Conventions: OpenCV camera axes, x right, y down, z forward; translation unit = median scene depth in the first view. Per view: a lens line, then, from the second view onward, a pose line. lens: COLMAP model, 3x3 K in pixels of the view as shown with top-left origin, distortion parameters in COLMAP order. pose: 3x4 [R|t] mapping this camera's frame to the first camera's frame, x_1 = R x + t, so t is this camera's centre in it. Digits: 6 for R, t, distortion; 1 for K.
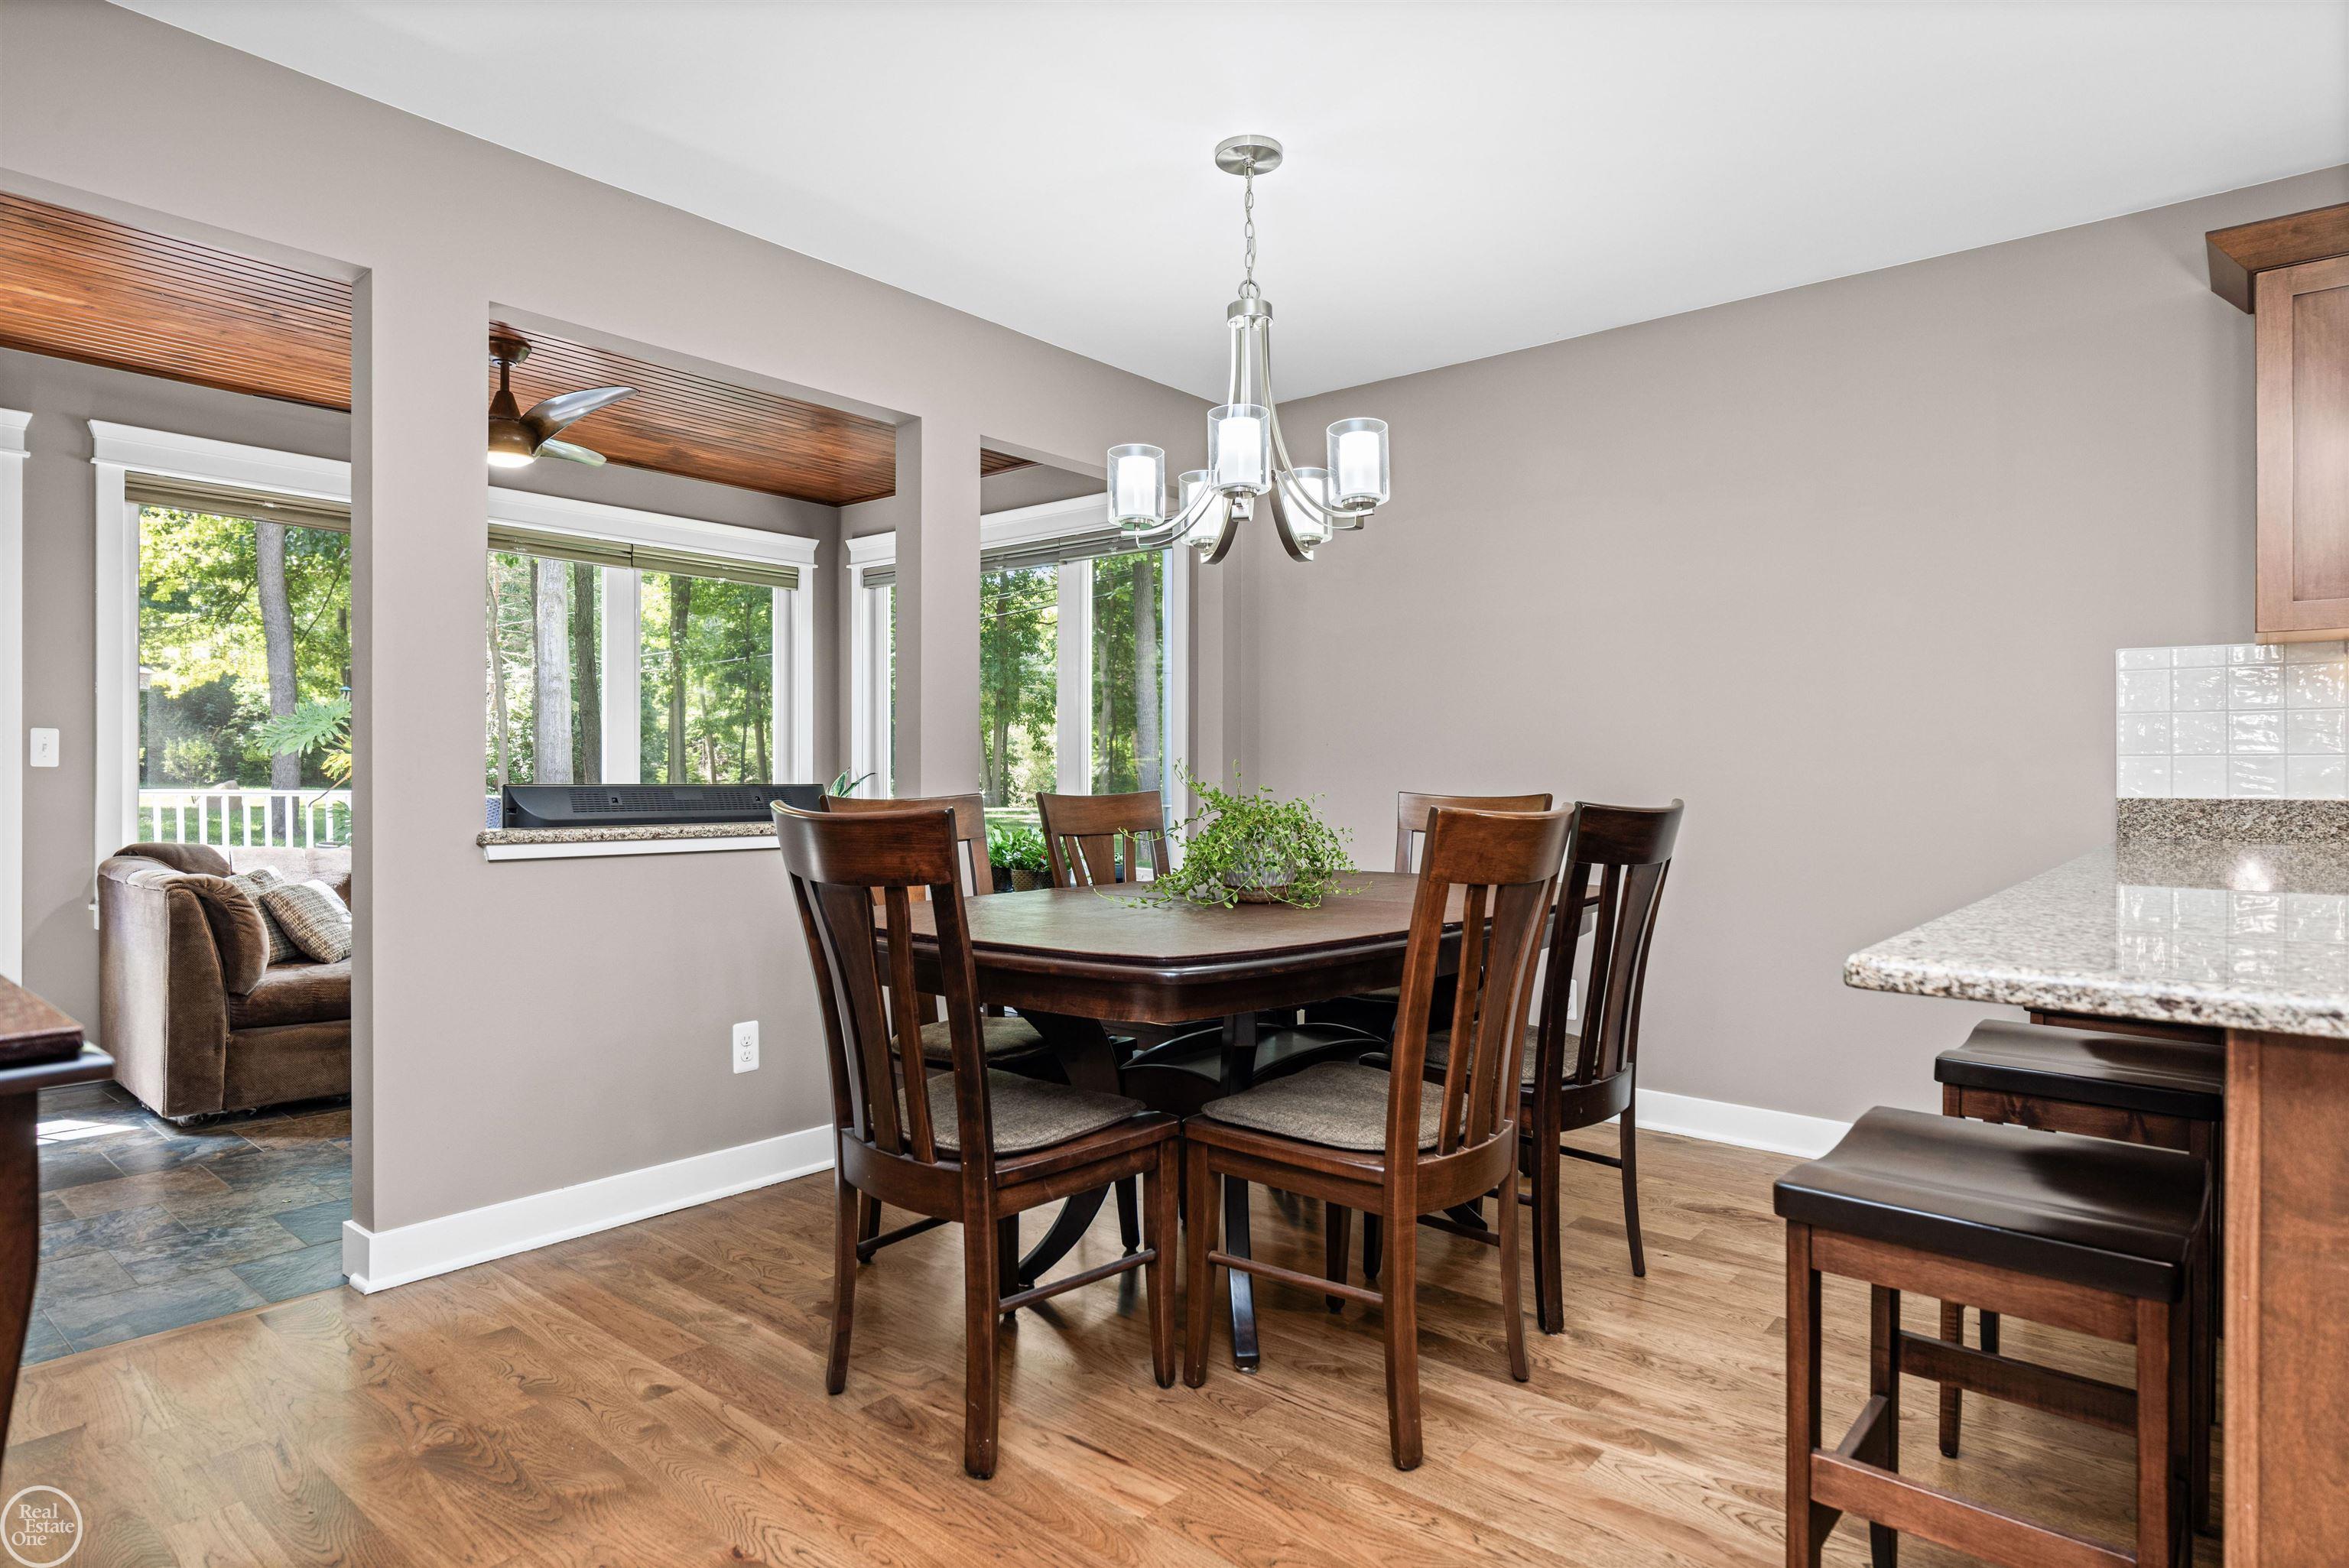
lens RADIAL K [[1303.8, 0, 1170.3], [0, 1303.8, 776.9], [0, 0, 1]] dist [0.005278, 0.001531]
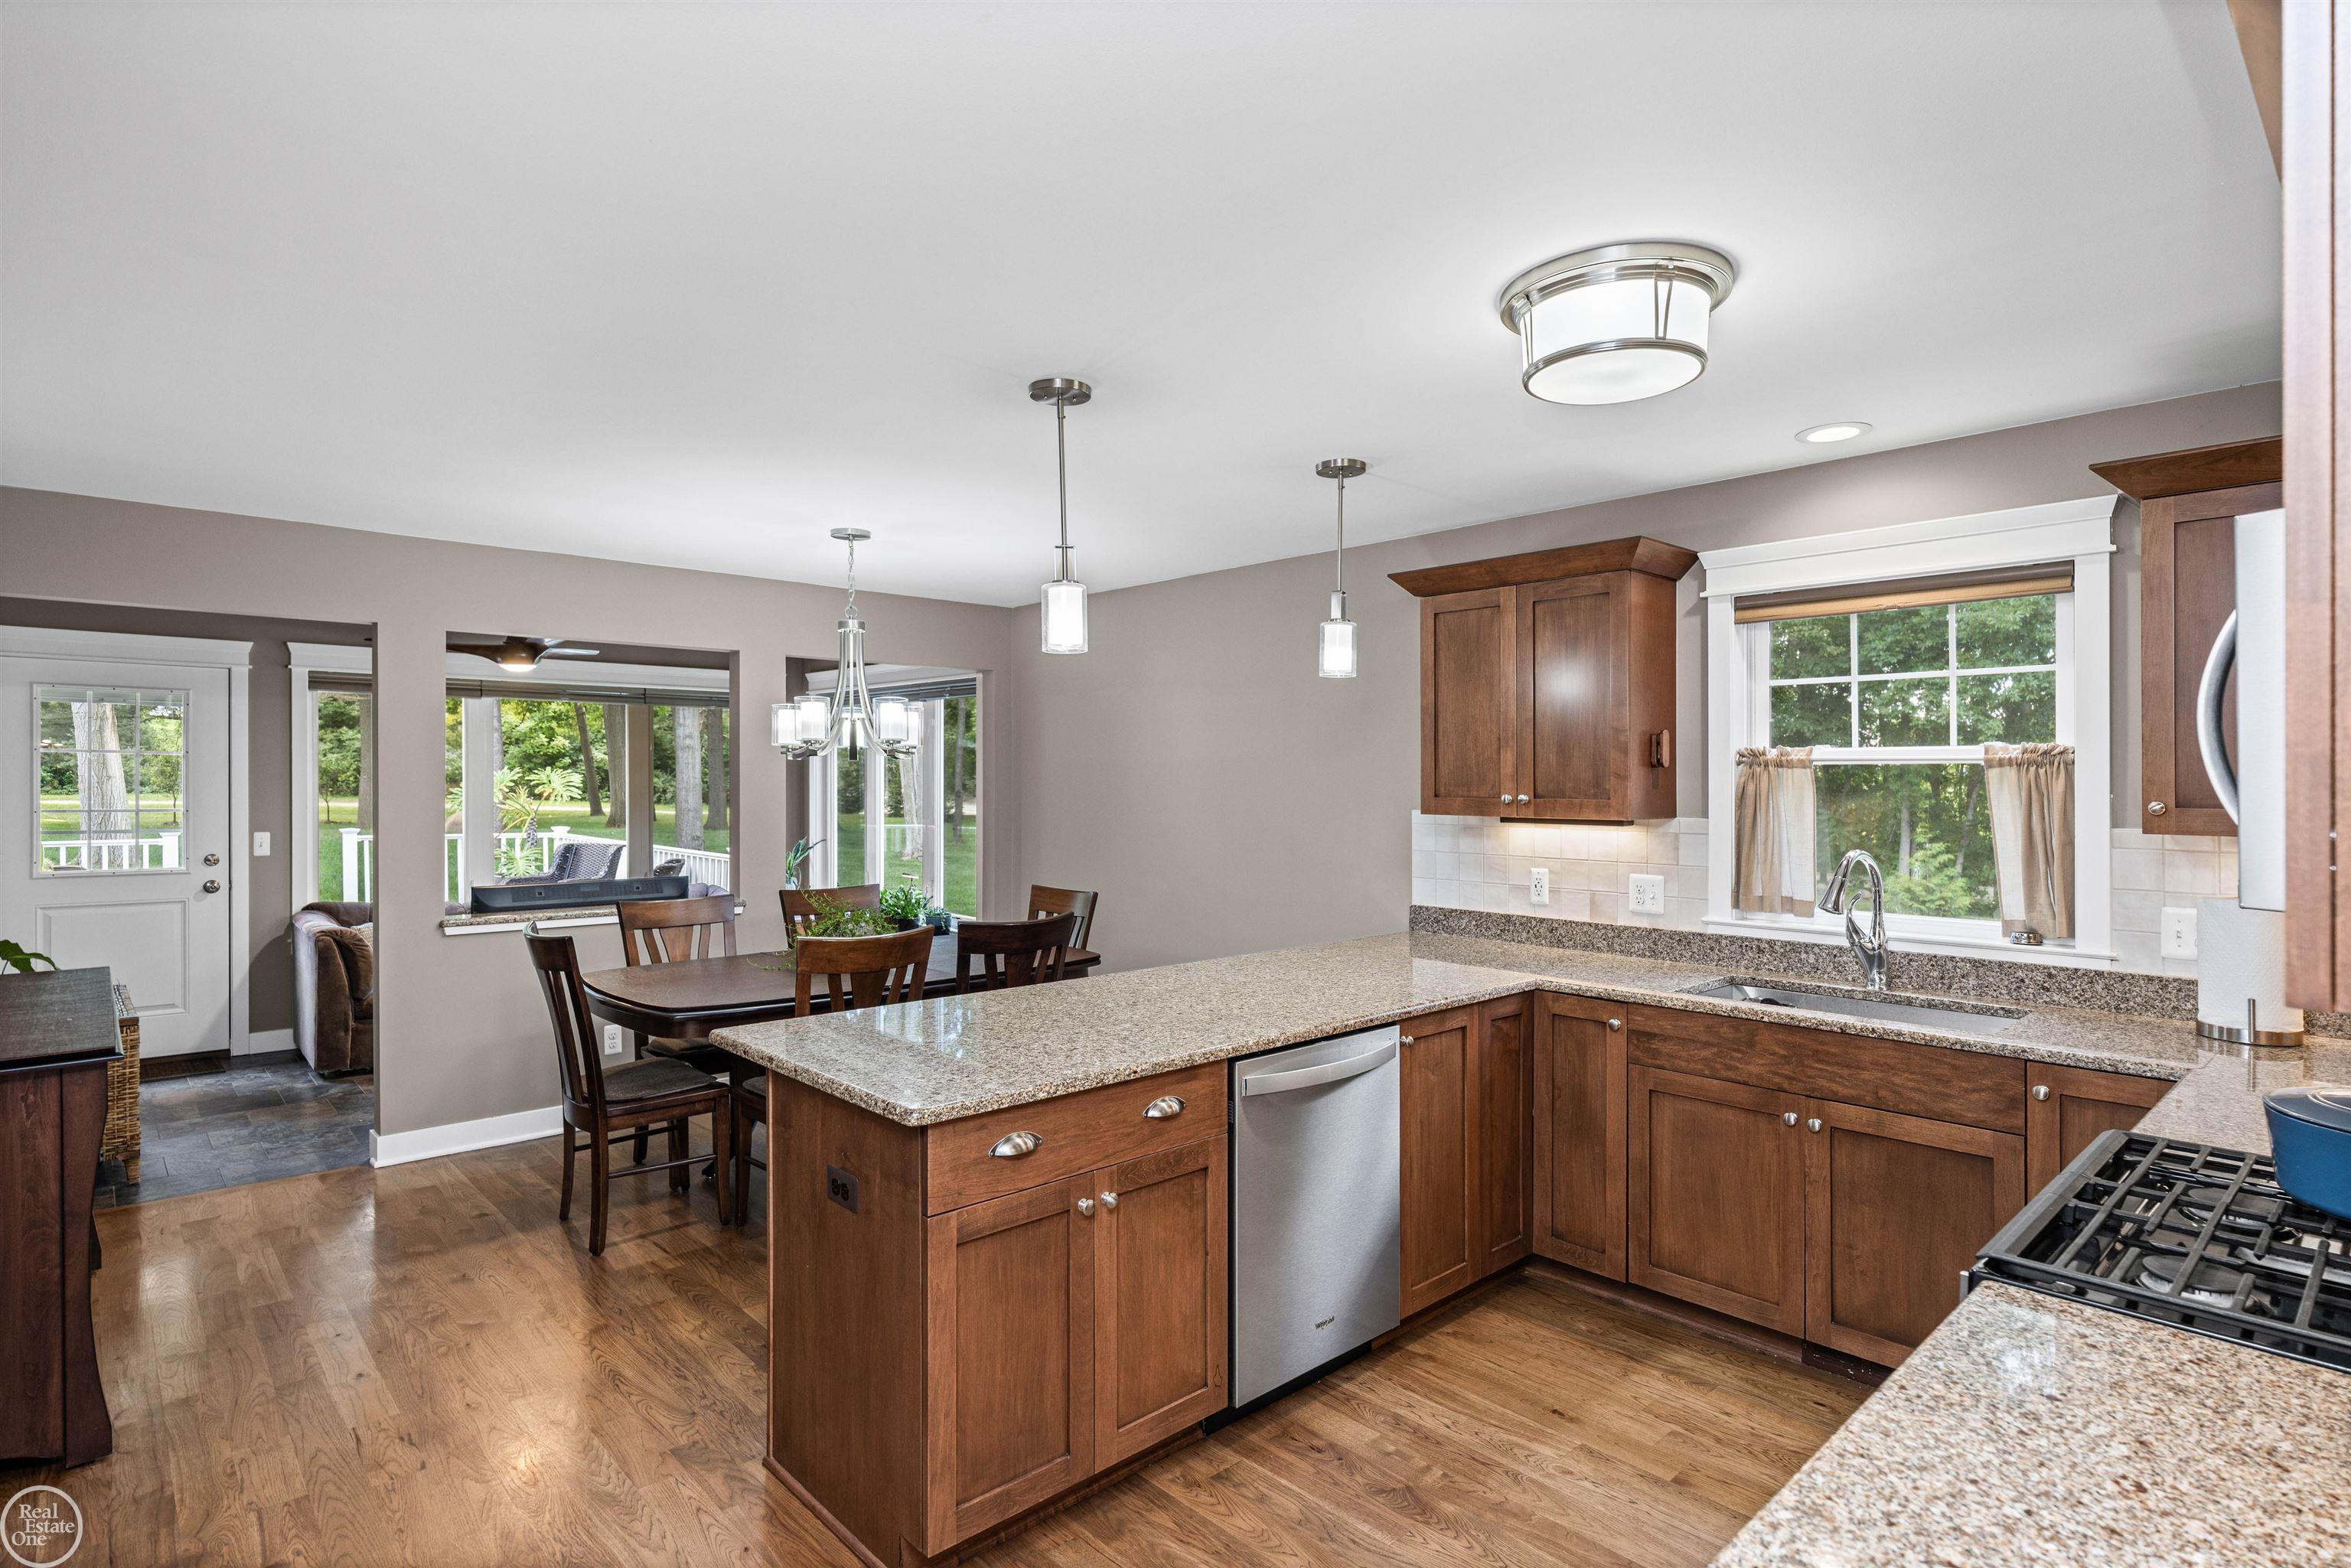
lens RADIAL K [[1205.3, 0, 1167.8], [0, 1205.3, 781.1], [0, 0, 1]] dist [0.007741, -0.000381]
pose [[0.992389, -0.001219, -0.123134, 0.601852], [0.001099, 0.999999, -0.001042, -0.130330], [0.123135, 0.000899, 0.992389, -0.483487]]
